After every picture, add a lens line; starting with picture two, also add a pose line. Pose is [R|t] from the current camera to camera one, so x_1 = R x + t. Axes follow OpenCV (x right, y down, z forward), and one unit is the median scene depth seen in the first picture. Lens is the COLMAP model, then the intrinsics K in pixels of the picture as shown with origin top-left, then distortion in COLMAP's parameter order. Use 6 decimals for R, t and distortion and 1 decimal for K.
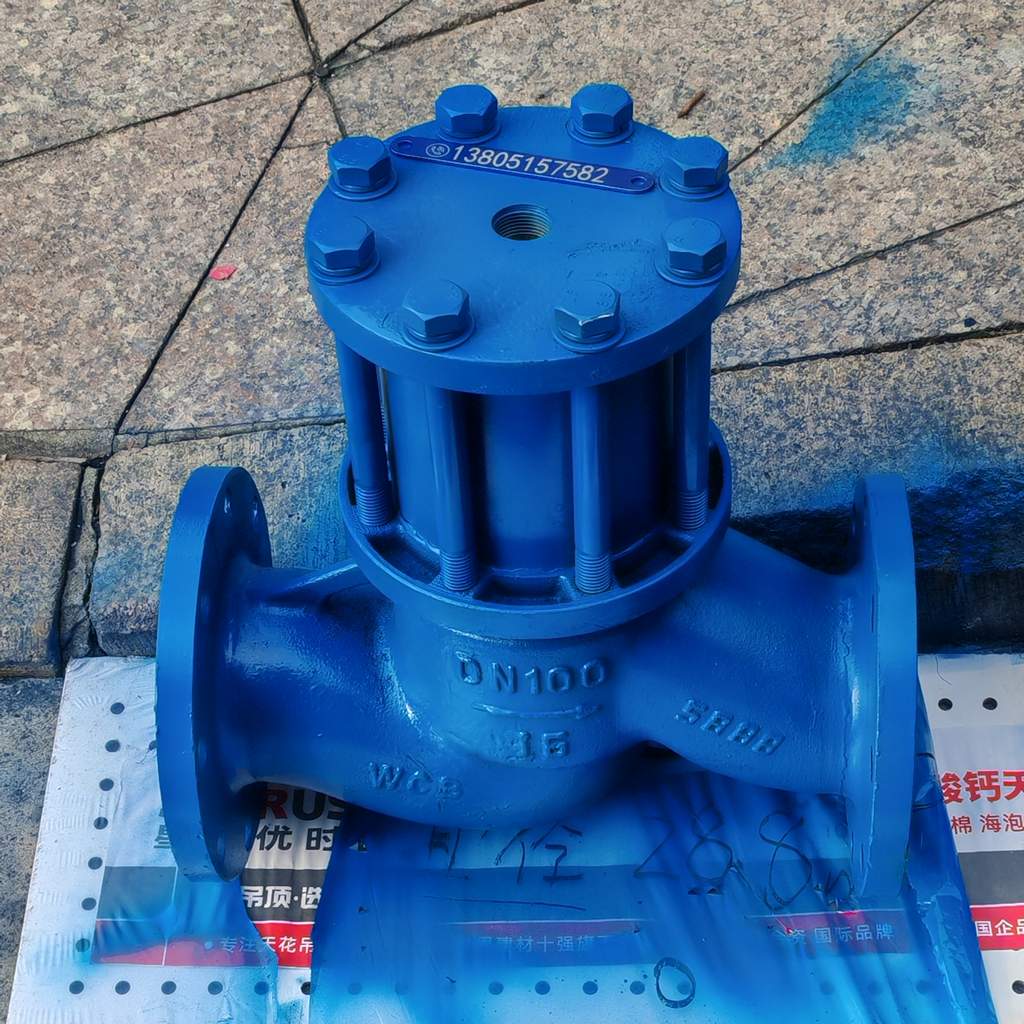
lens RADIAL K [[2350.2, 0, 554.7], [0, 2350.2, 558.7], [0, 0, 1]] dist [-0.053160, 0.000000]
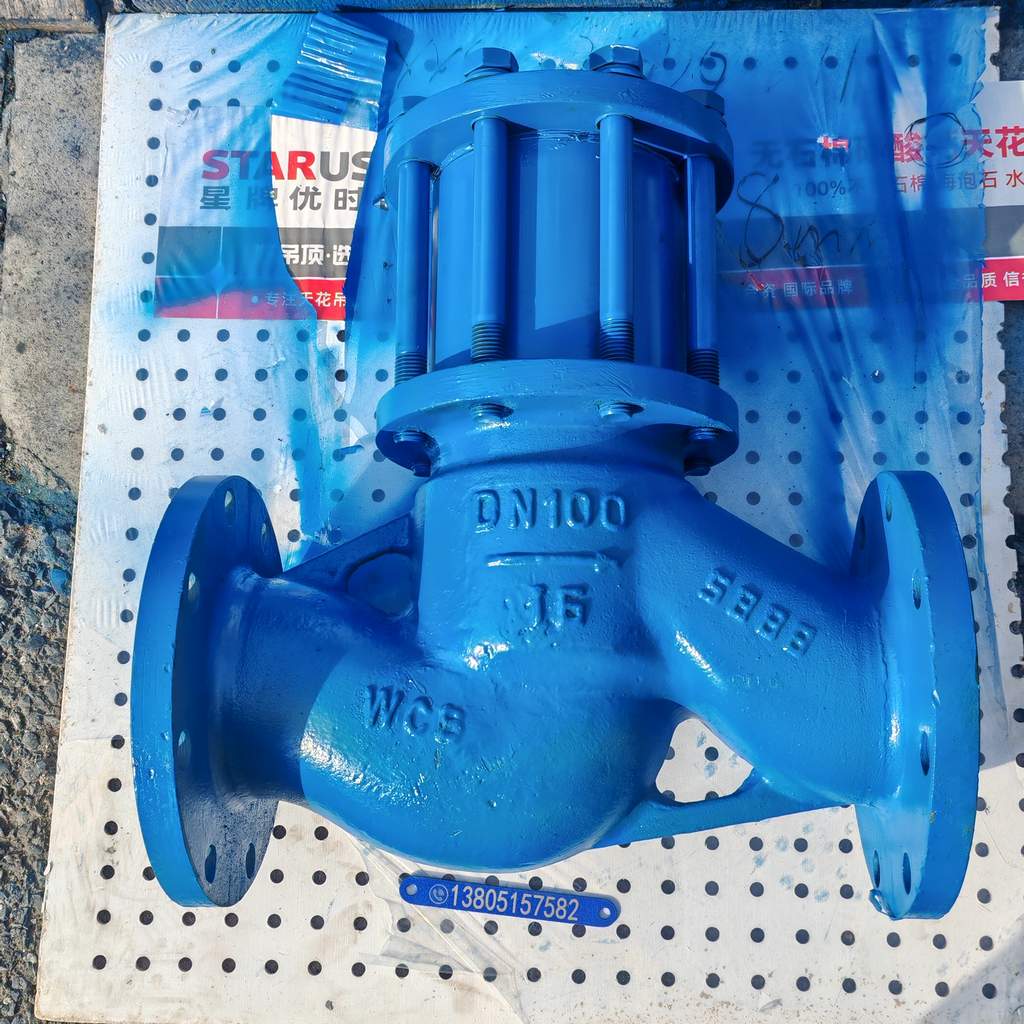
lens RADIAL K [[1450.5, 0, 512.3], [0, 1450.5, 496.6], [0, 0, 1]] dist [0.065421, 0.000000]
pose [[0.999876, -0.006358, -0.014380, -0.010420], [0.012321, 0.884999, 0.465430, -0.078861], [0.009766, -0.465549, 0.884968, 0.307970]]
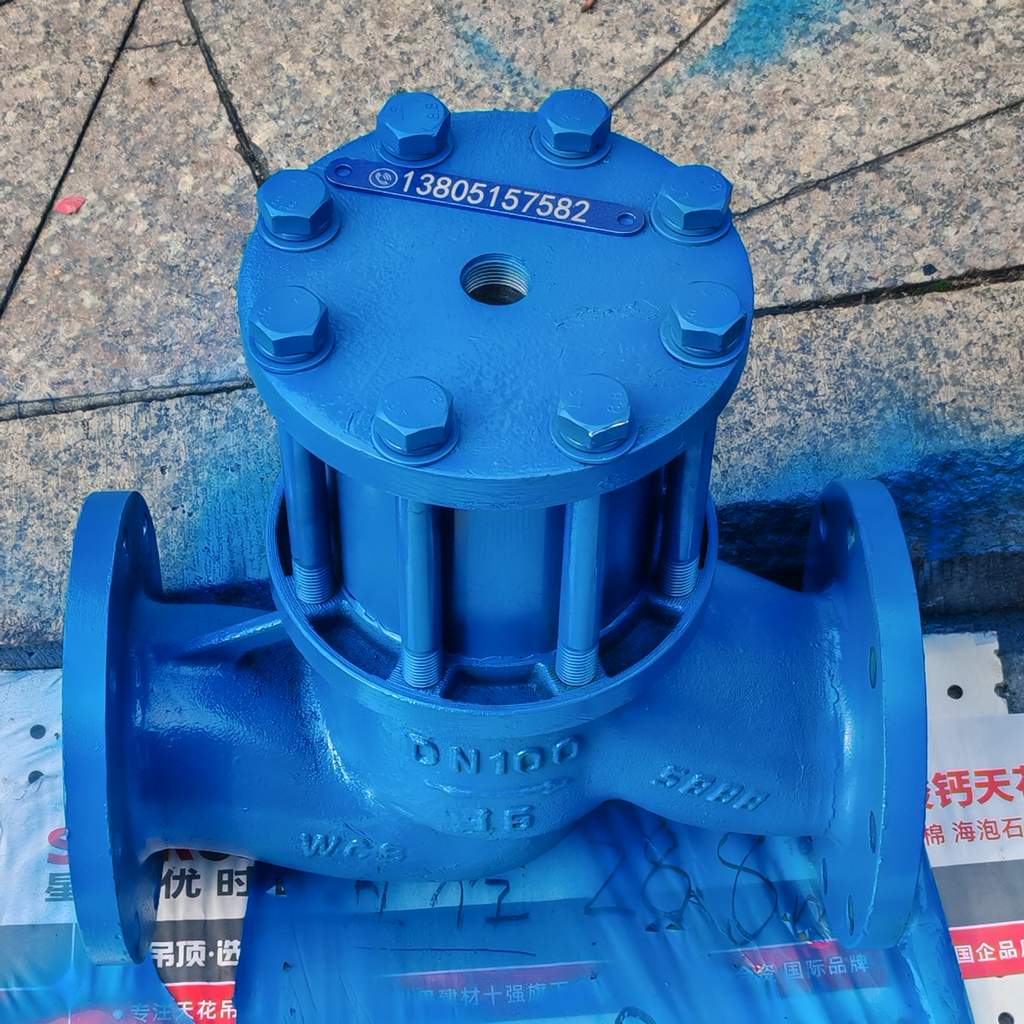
lens RADIAL K [[2350.2, 0, 546.3], [0, 2350.2, 541.8], [0, 0, 1]] dist [-0.053160, 0.000000]
pose [[0.993918, -0.037779, 0.103444, -0.067789], [0.023020, 0.989839, 0.140318, -0.131073], [-0.107694, -0.137084, 0.984688, 0.120436]]
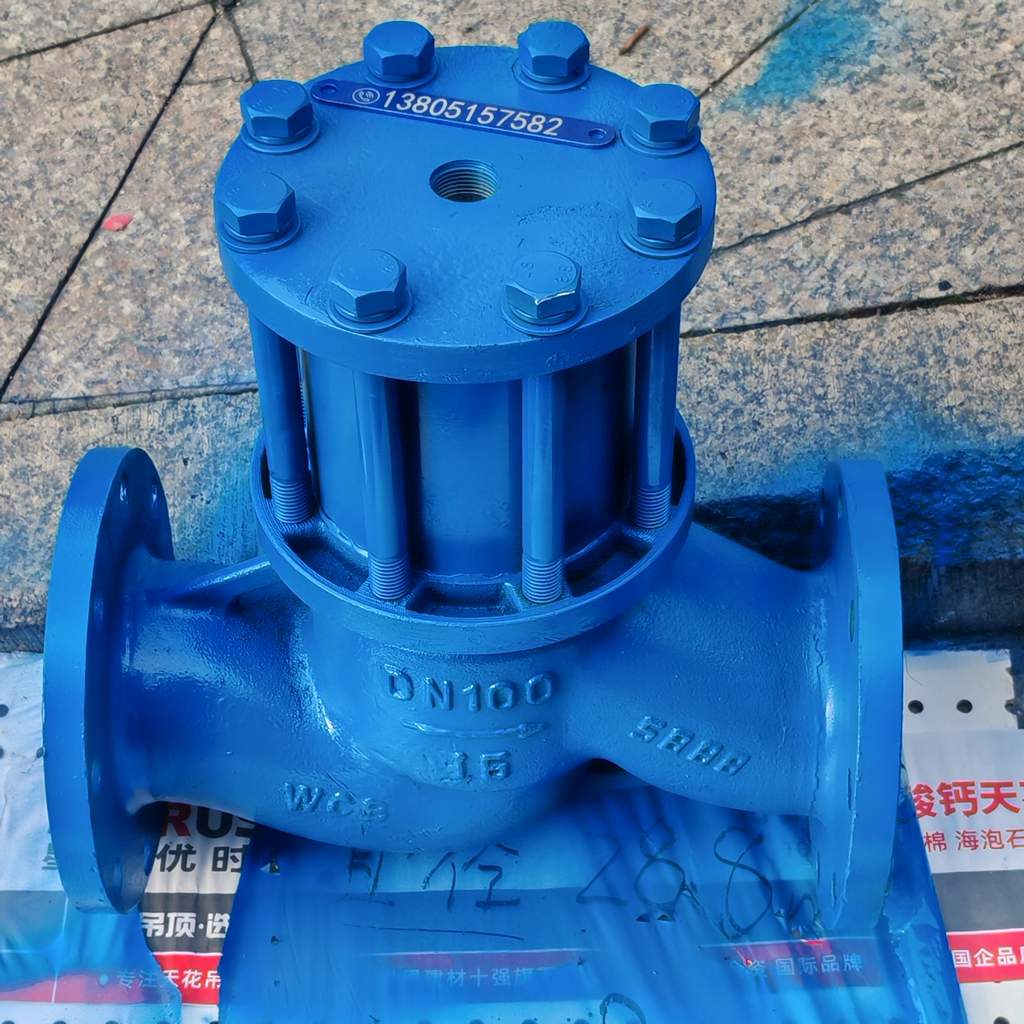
lens RADIAL K [[2350.2, 0, 540.3], [0, 2350.2, 554.0], [0, 0, 1]] dist [-0.053160, 0.000000]
pose [[0.999230, 0.001624, 0.039213, -0.015398], [-0.002782, 0.999561, 0.029508, -0.024104], [-0.039148, -0.029594, 0.998795, 0.098669]]
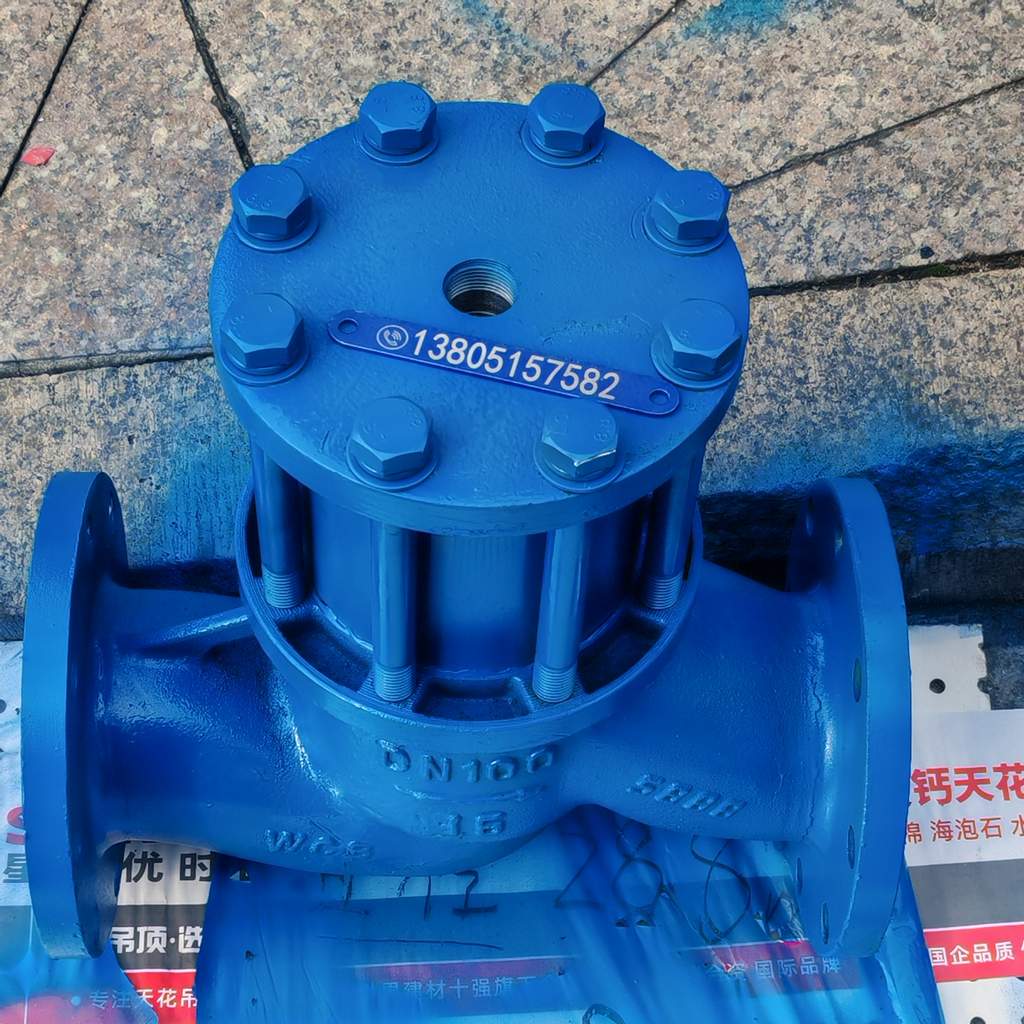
lens RADIAL K [[2350.2, 0, 557.8], [0, 2350.2, 579.3], [0, 0, 1]] dist [-0.053160, 0.000000]
pose [[0.992762, -0.019519, 0.118499, -0.066526], [-0.005055, 0.979037, 0.203618, -0.163609], [-0.119989, -0.202744, 0.971853, 0.150513]]
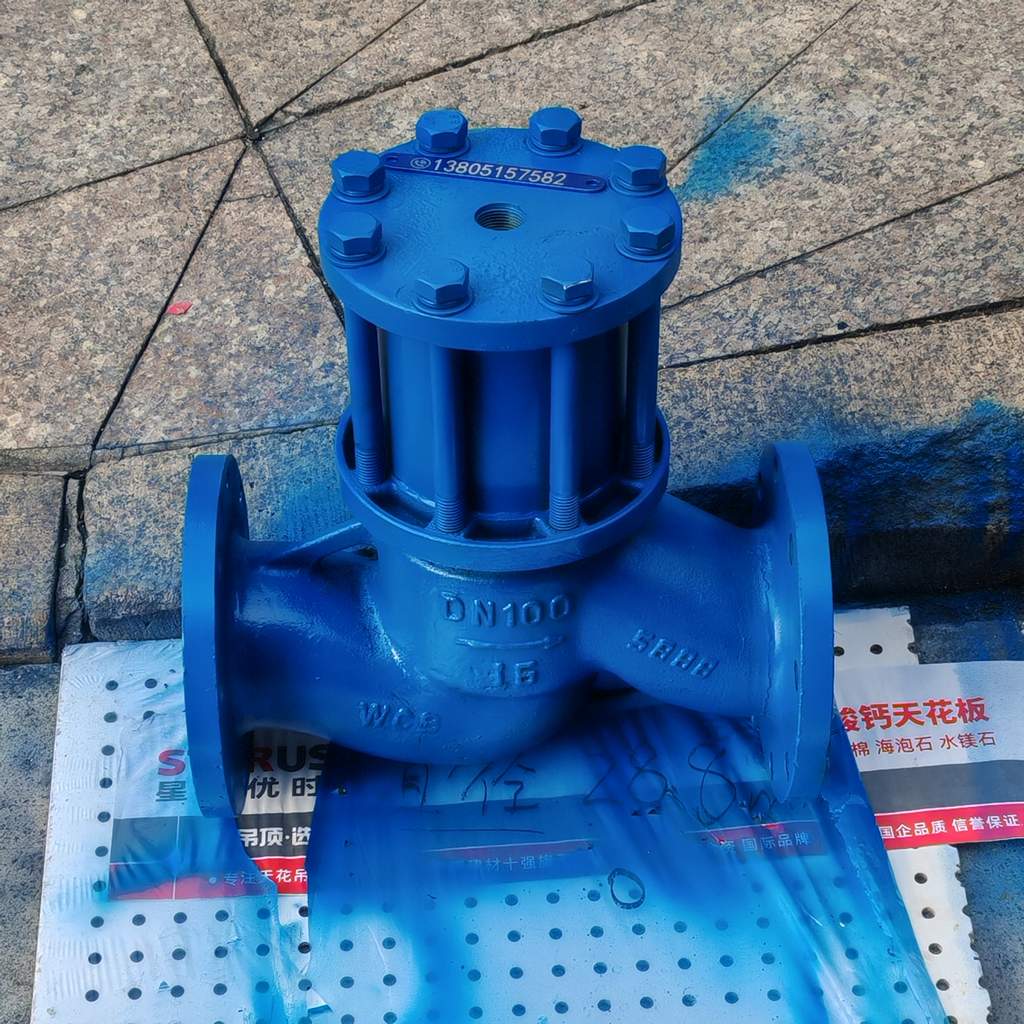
lens RADIAL K [[2350.2, 0, 560.8], [0, 2350.2, 556.8], [0, 0, 1]] dist [-0.053160, 0.000000]
pose [[0.994588, -0.034097, 0.098146, -0.083306], [0.040091, 0.997407, -0.059762, 0.080535], [-0.095853, 0.063374, 0.993376, -0.143845]]
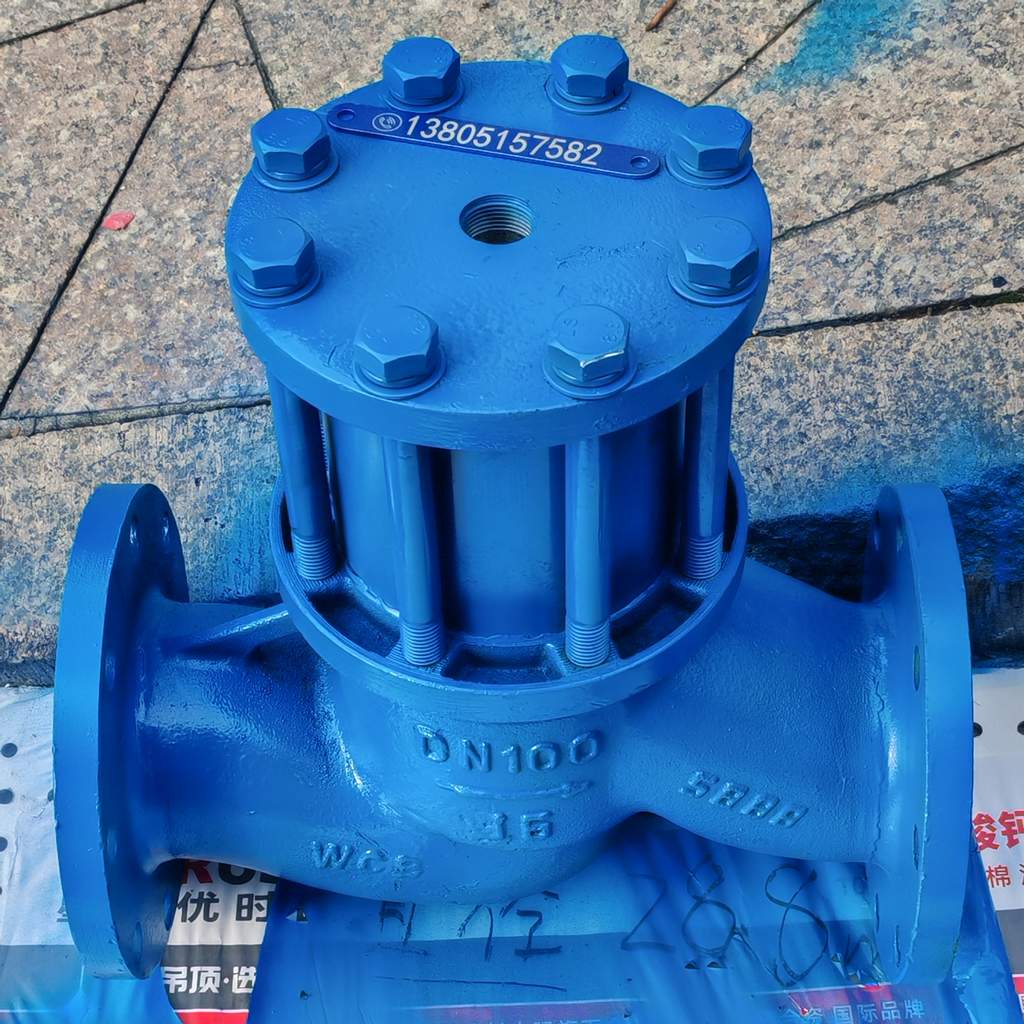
lens RADIAL K [[2350.2, 0, 540.1], [0, 2350.2, 546.9], [0, 0, 1]] dist [-0.053160, 0.000000]
pose [[0.999181, -0.017531, 0.036468, -0.023855], [0.014982, 0.997502, 0.069038, -0.067942], [-0.037587, -0.068435, 0.996947, 0.152404]]
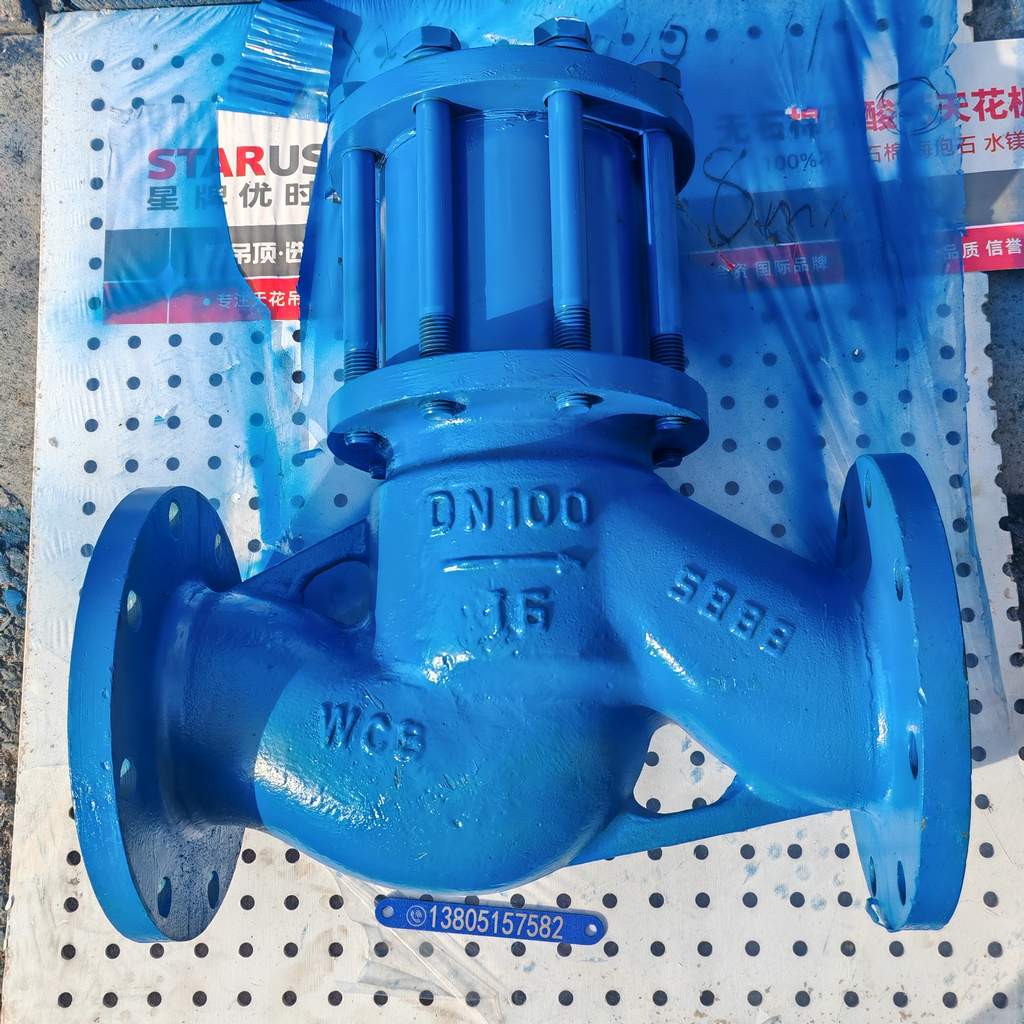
lens RADIAL K [[1450.5, 0, 497.7], [0, 1450.5, 483.4], [0, 0, 1]] dist [0.065421, 0.000000]
pose [[0.998477, -0.045301, -0.031477, 0.008133], [0.054703, 0.886714, 0.459071, -0.066264], [0.007115, -0.460094, 0.887842, 0.333700]]
